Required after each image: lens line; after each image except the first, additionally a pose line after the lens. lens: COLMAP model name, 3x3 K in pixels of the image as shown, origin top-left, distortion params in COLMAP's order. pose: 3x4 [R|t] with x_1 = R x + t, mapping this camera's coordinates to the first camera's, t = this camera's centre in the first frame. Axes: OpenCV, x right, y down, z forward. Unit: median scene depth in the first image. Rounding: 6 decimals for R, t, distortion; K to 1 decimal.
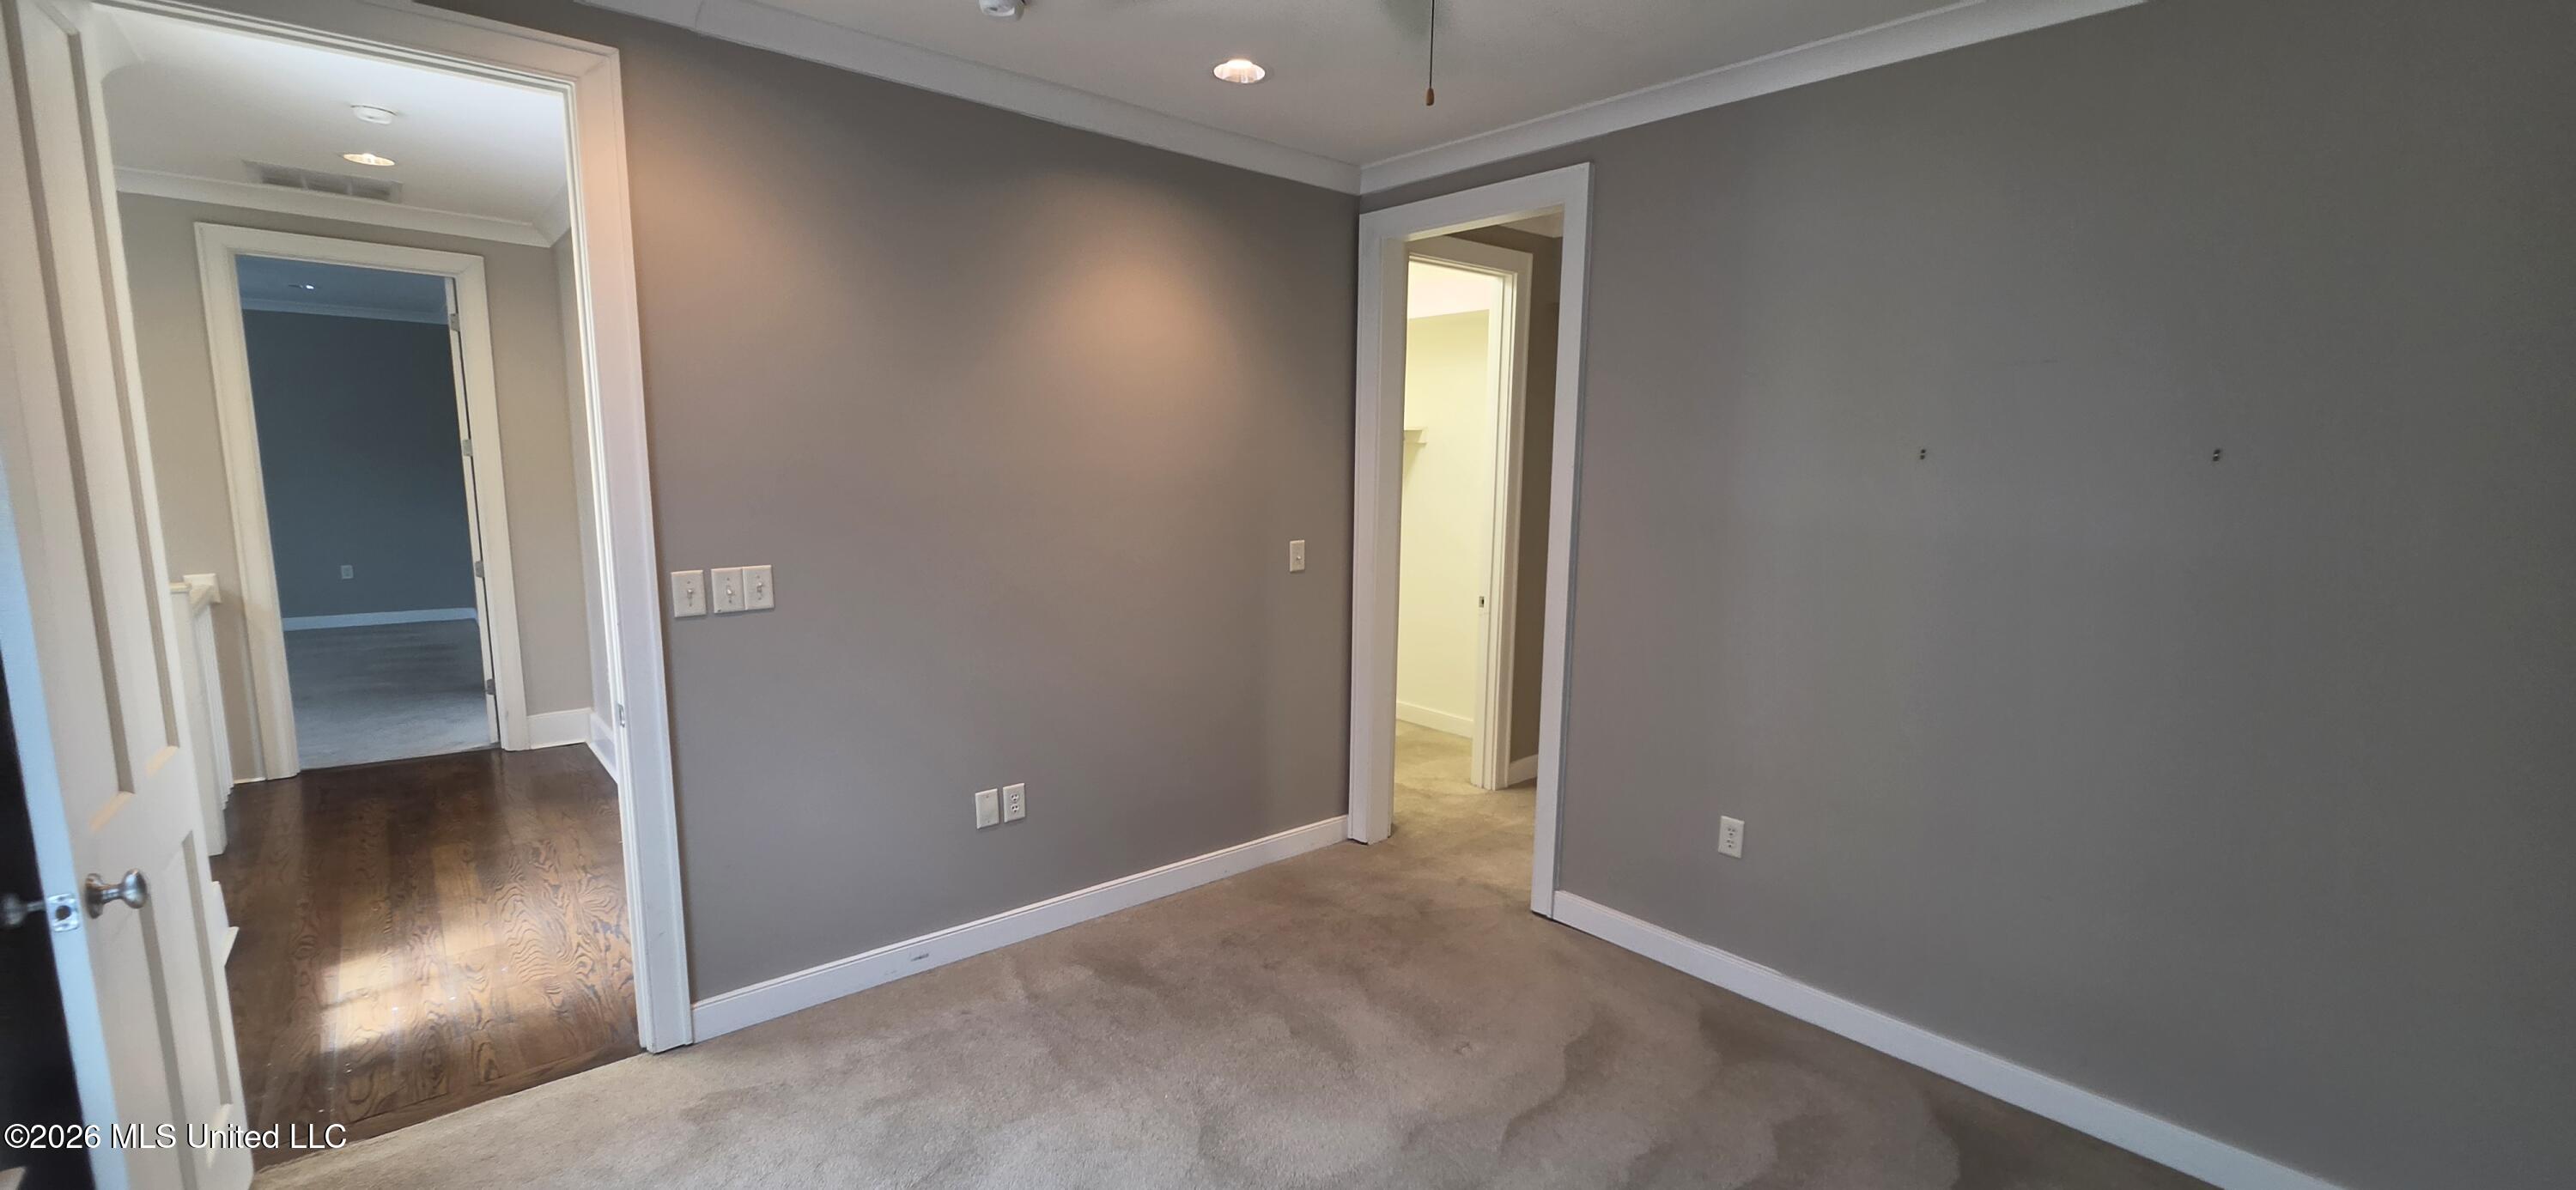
lens RADIAL K [[1046.2, 0, 1287.8], [0, 1046.2, 613.1], [0, 0, 1]] dist [-0.001529, 0.000059]
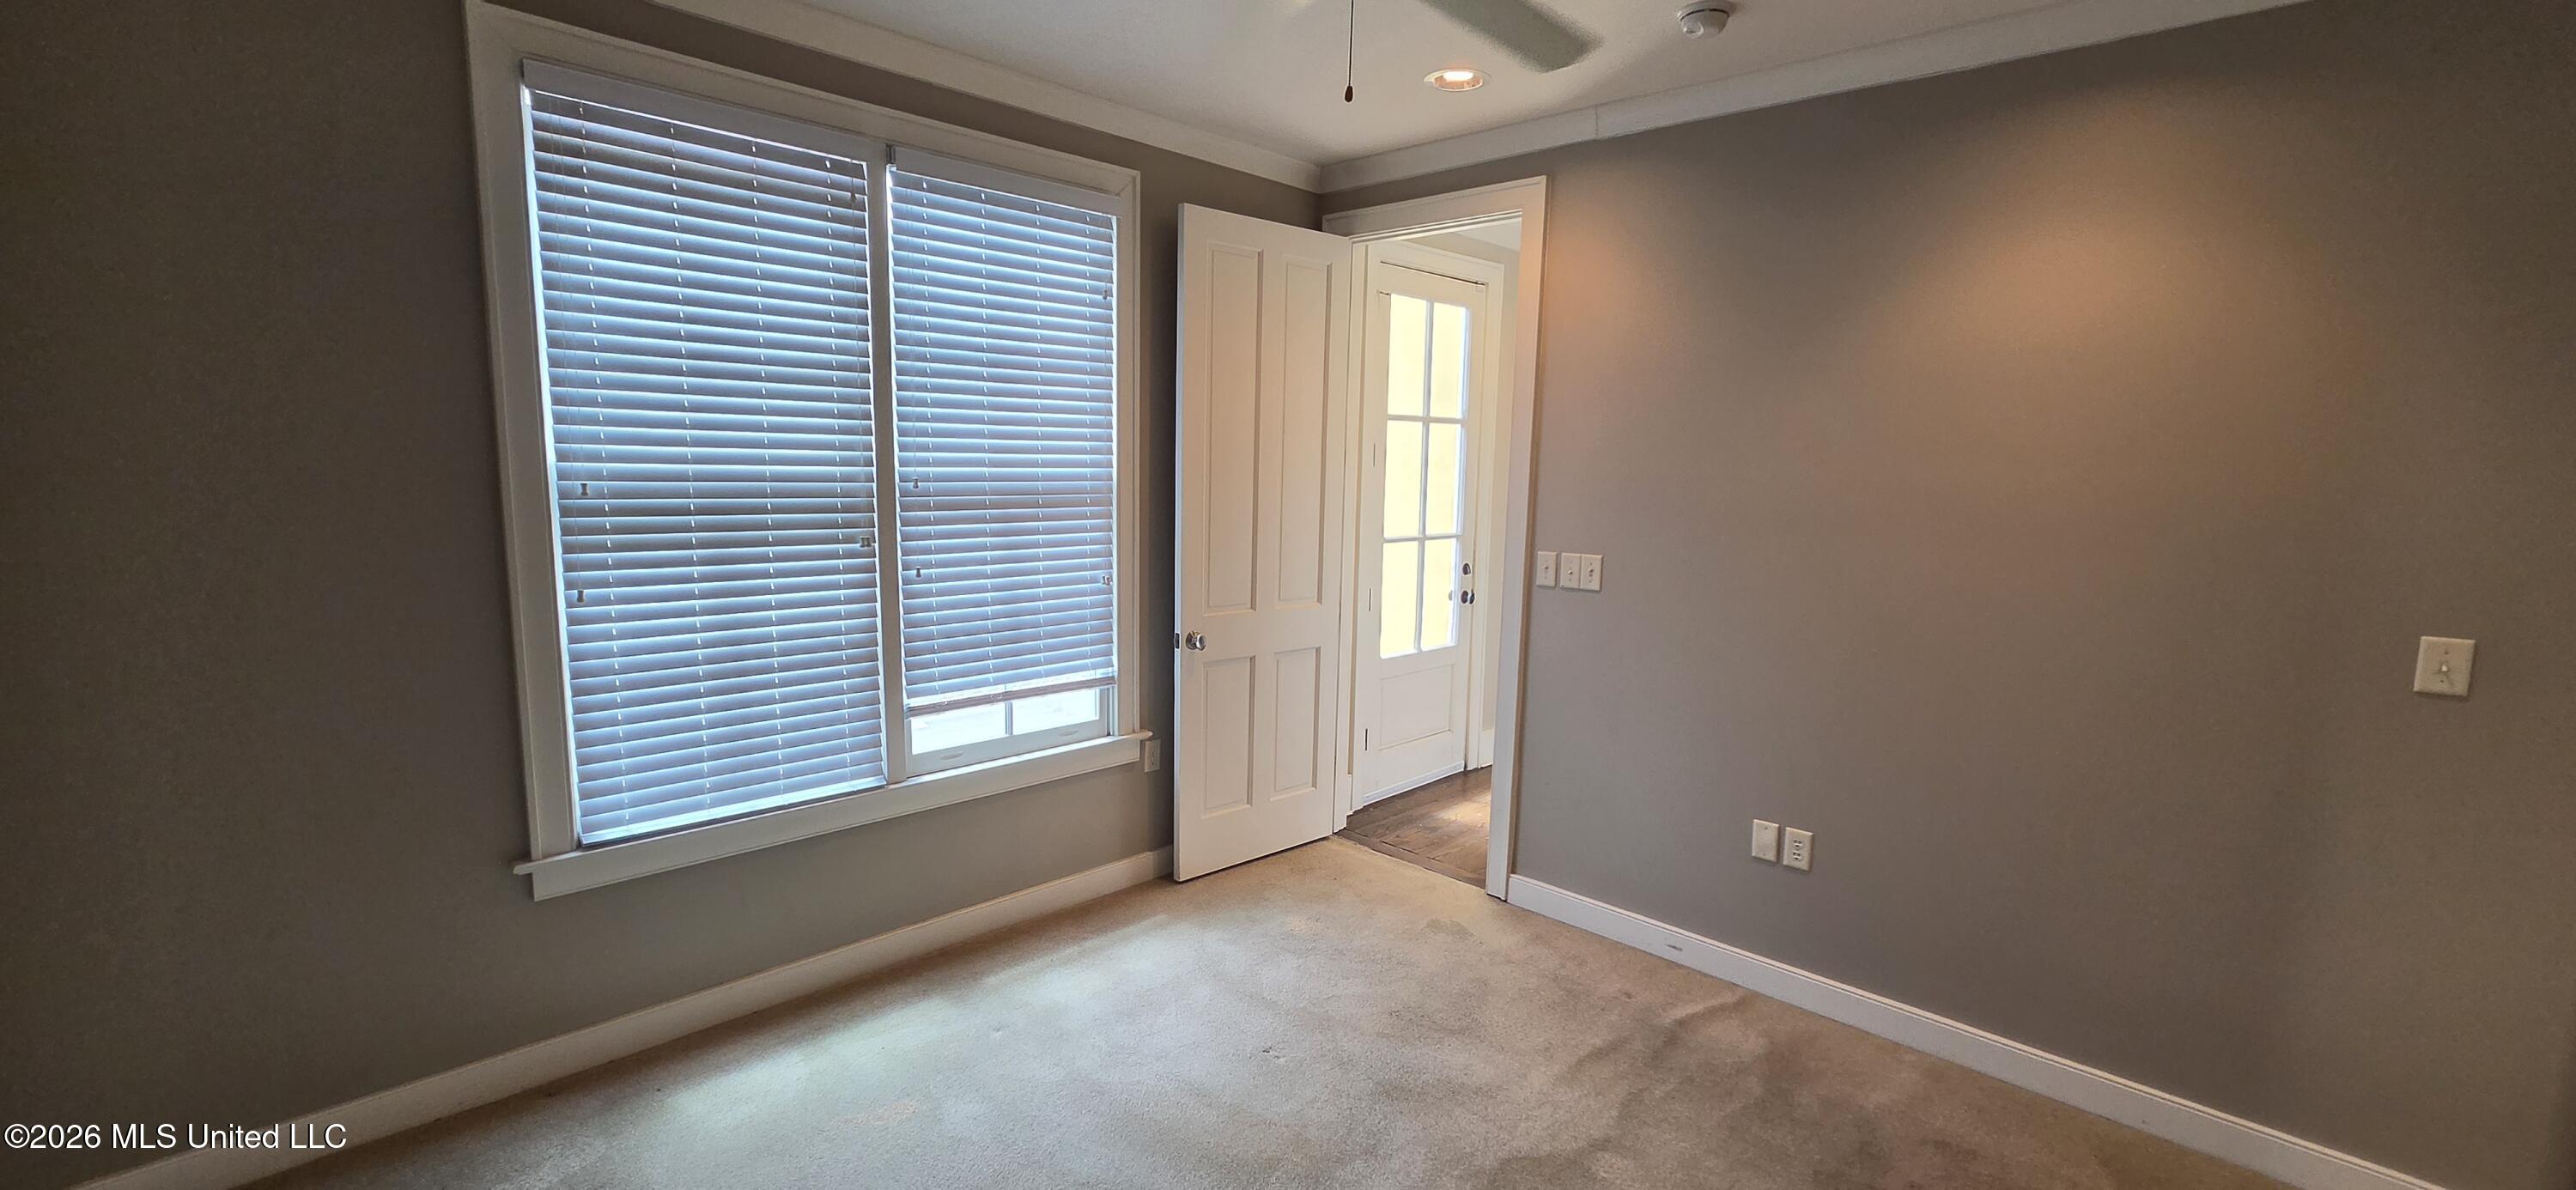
lens RADIAL K [[1046.2, 0, 1287.8], [0, 1046.2, 613.1], [0, 0, 1]] dist [-0.001529, 0.000059]
pose [[0.096431, 0.137741, -0.985763, 0.686365], [-0.171455, 0.977873, 0.119866, -0.064146], [0.980461, 0.157455, 0.117914, 0.516025]]
